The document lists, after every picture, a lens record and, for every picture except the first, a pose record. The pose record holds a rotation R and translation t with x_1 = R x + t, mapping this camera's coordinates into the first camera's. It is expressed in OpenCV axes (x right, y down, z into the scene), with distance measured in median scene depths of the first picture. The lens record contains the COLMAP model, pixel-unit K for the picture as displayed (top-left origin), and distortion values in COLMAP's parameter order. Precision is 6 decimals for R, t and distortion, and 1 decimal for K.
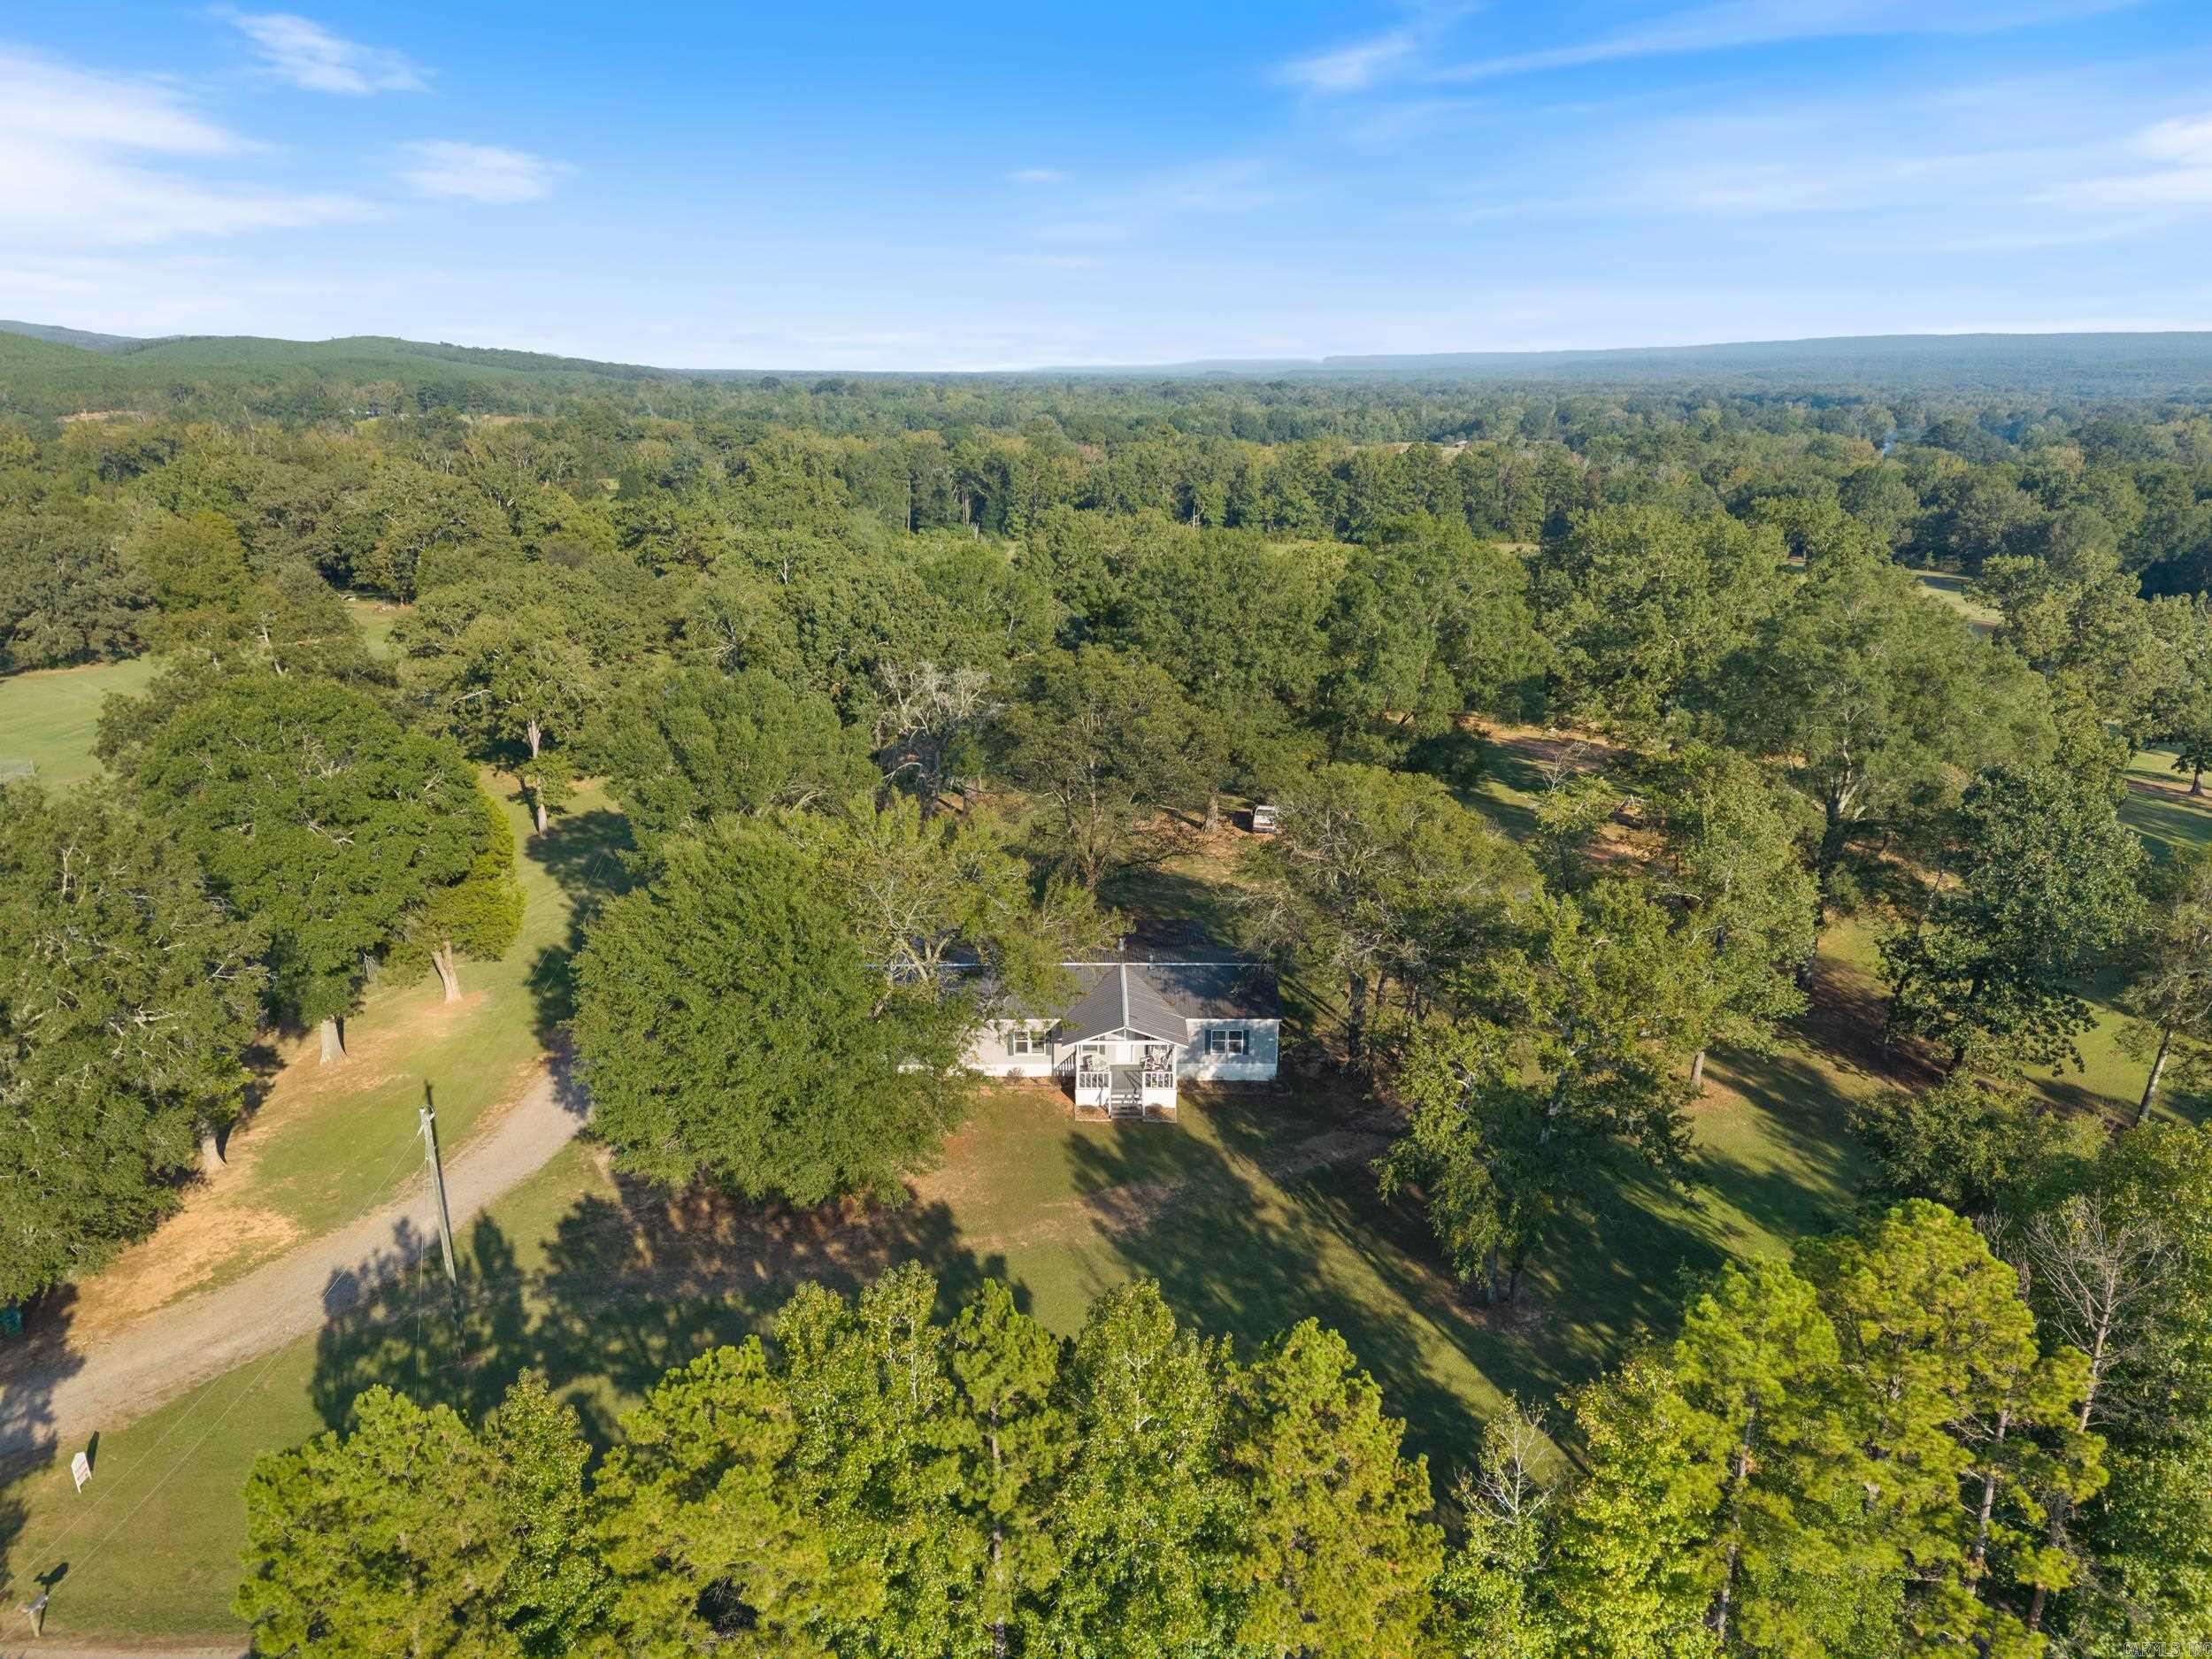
lens RADIAL K [[1498.7, 0, 1112.8], [0, 1498.7, 839.0], [0, 0, 1]] dist [0.078300, -0.111498]
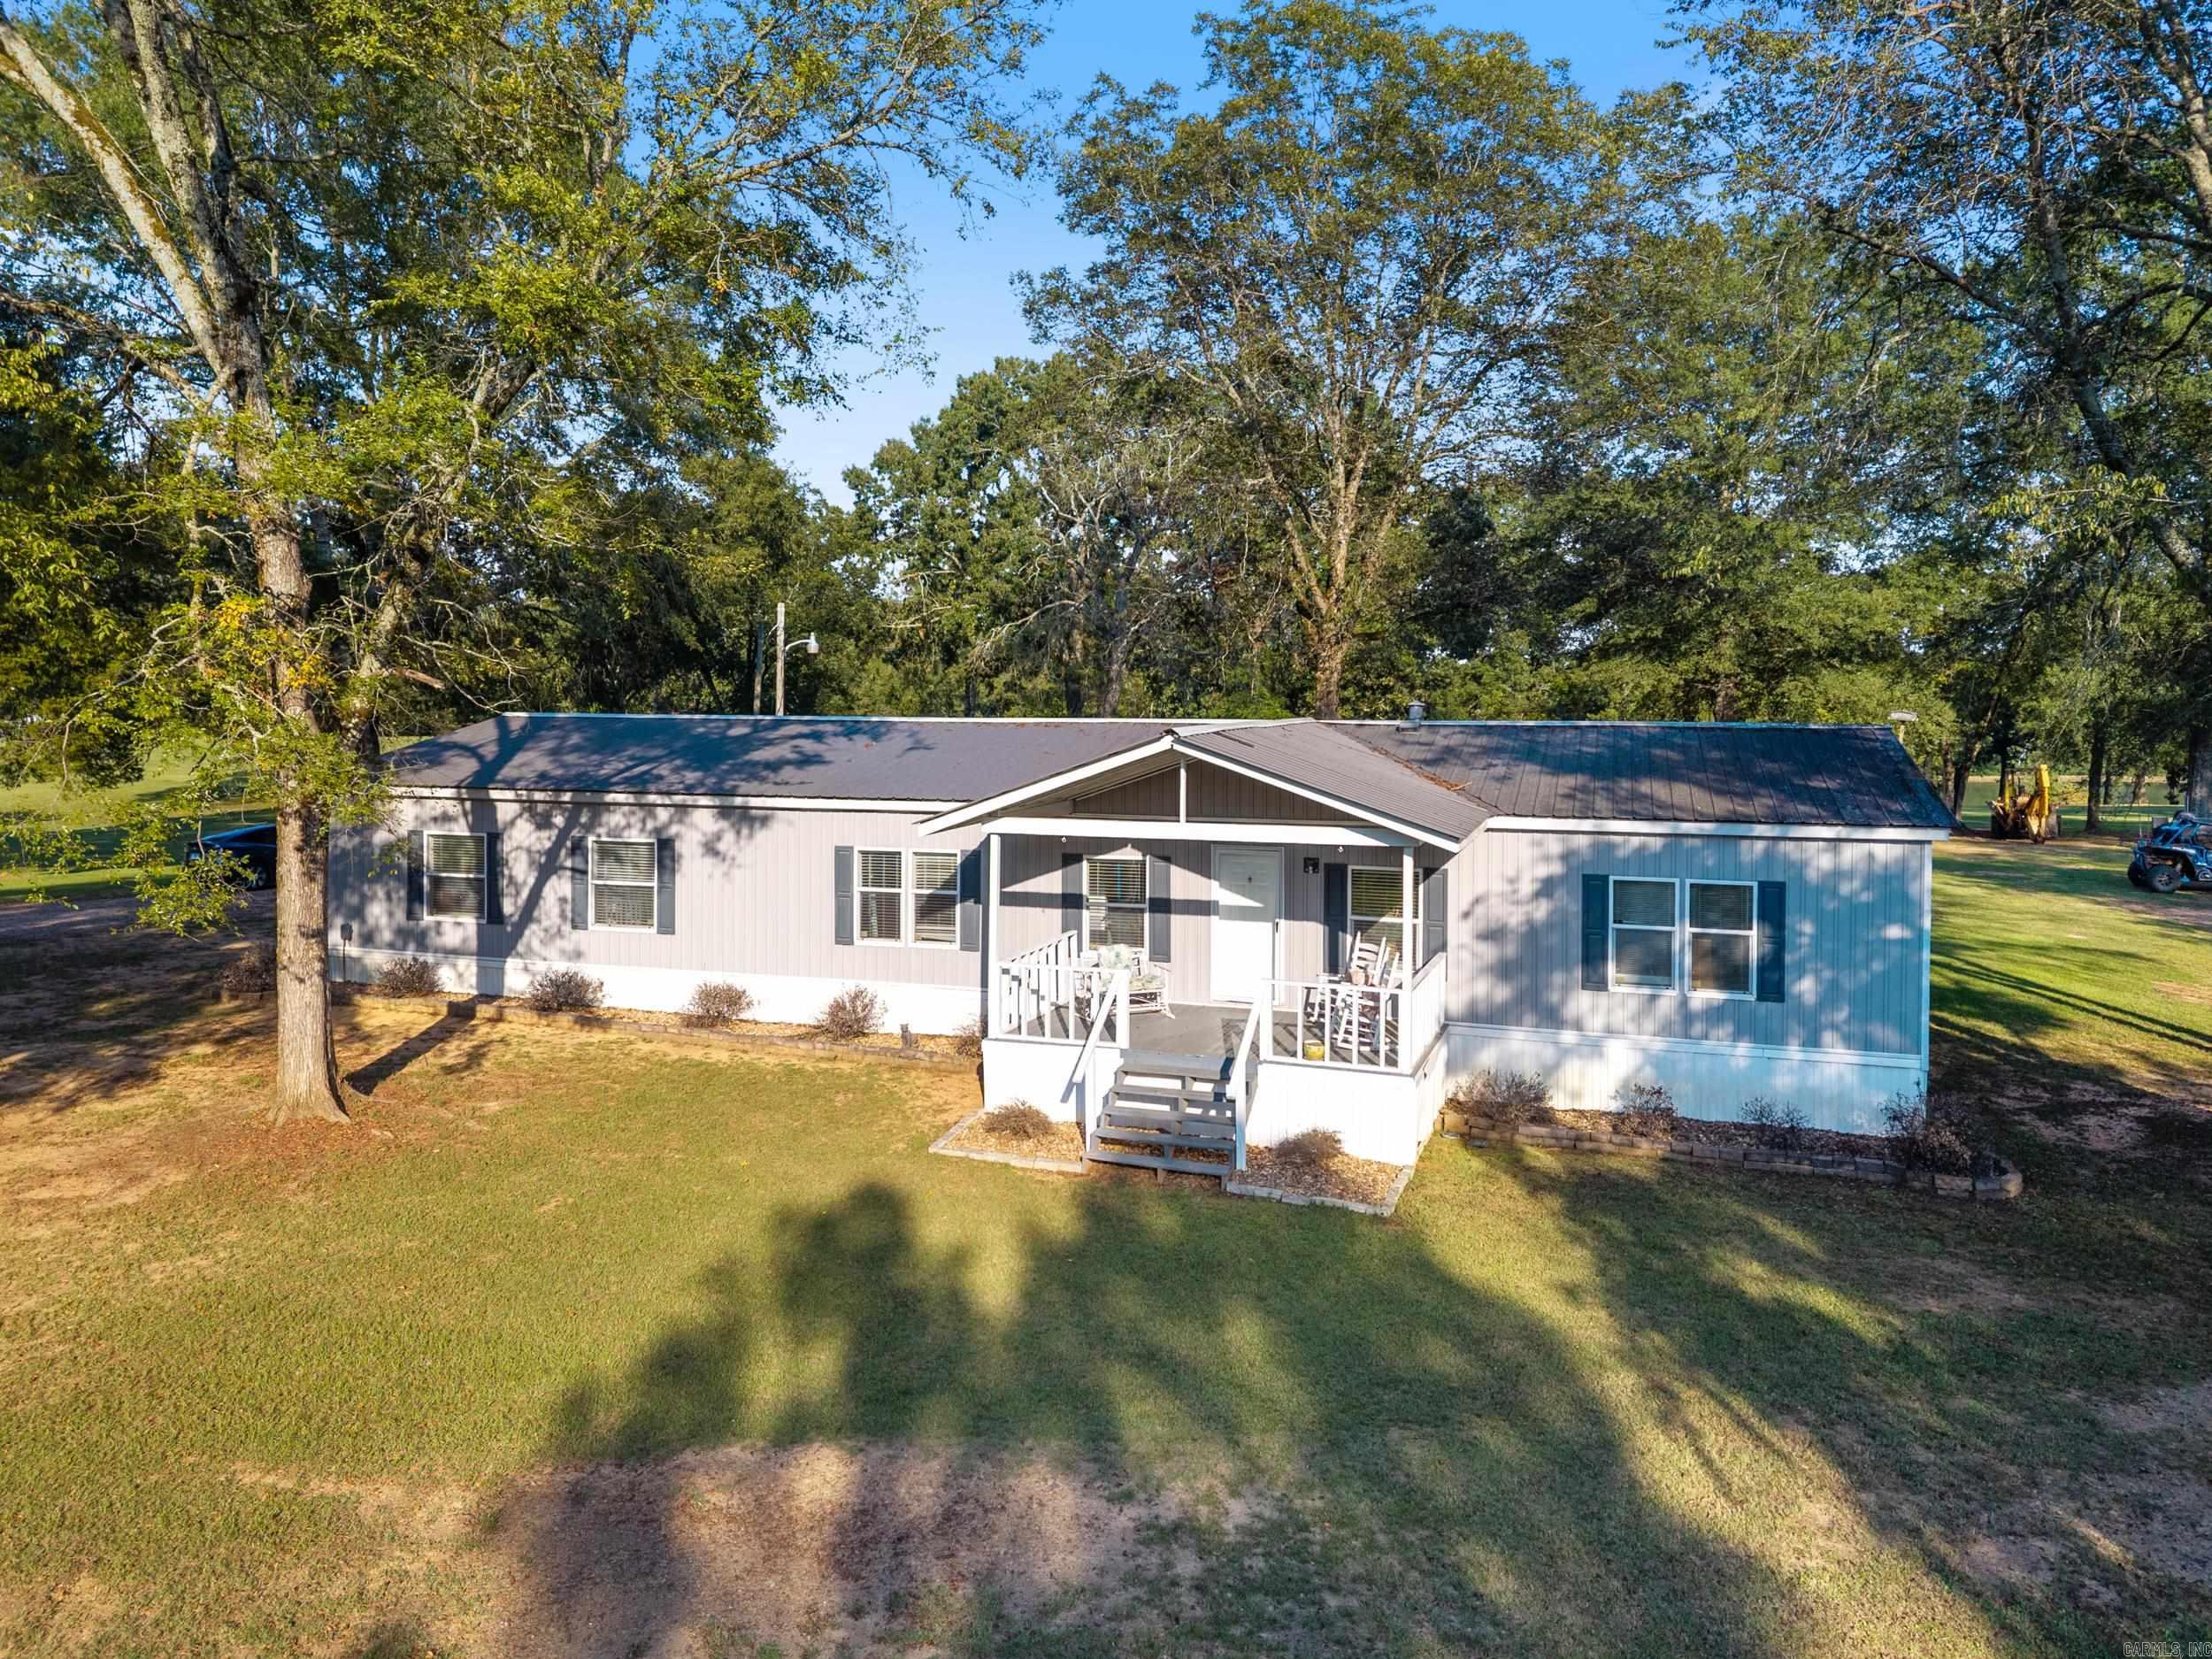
lens RADIAL K [[1498.7, 0, 1112.8], [0, 1498.7, 839.0], [0, 0, 1]] dist [0.078300, -0.111498]
pose [[0.941062, 0.015514, -0.337879, 0.072079], [-0.089046, 0.975071, -0.203241, 0.176533], [0.326304, 0.221349, 0.918984, 0.754874]]
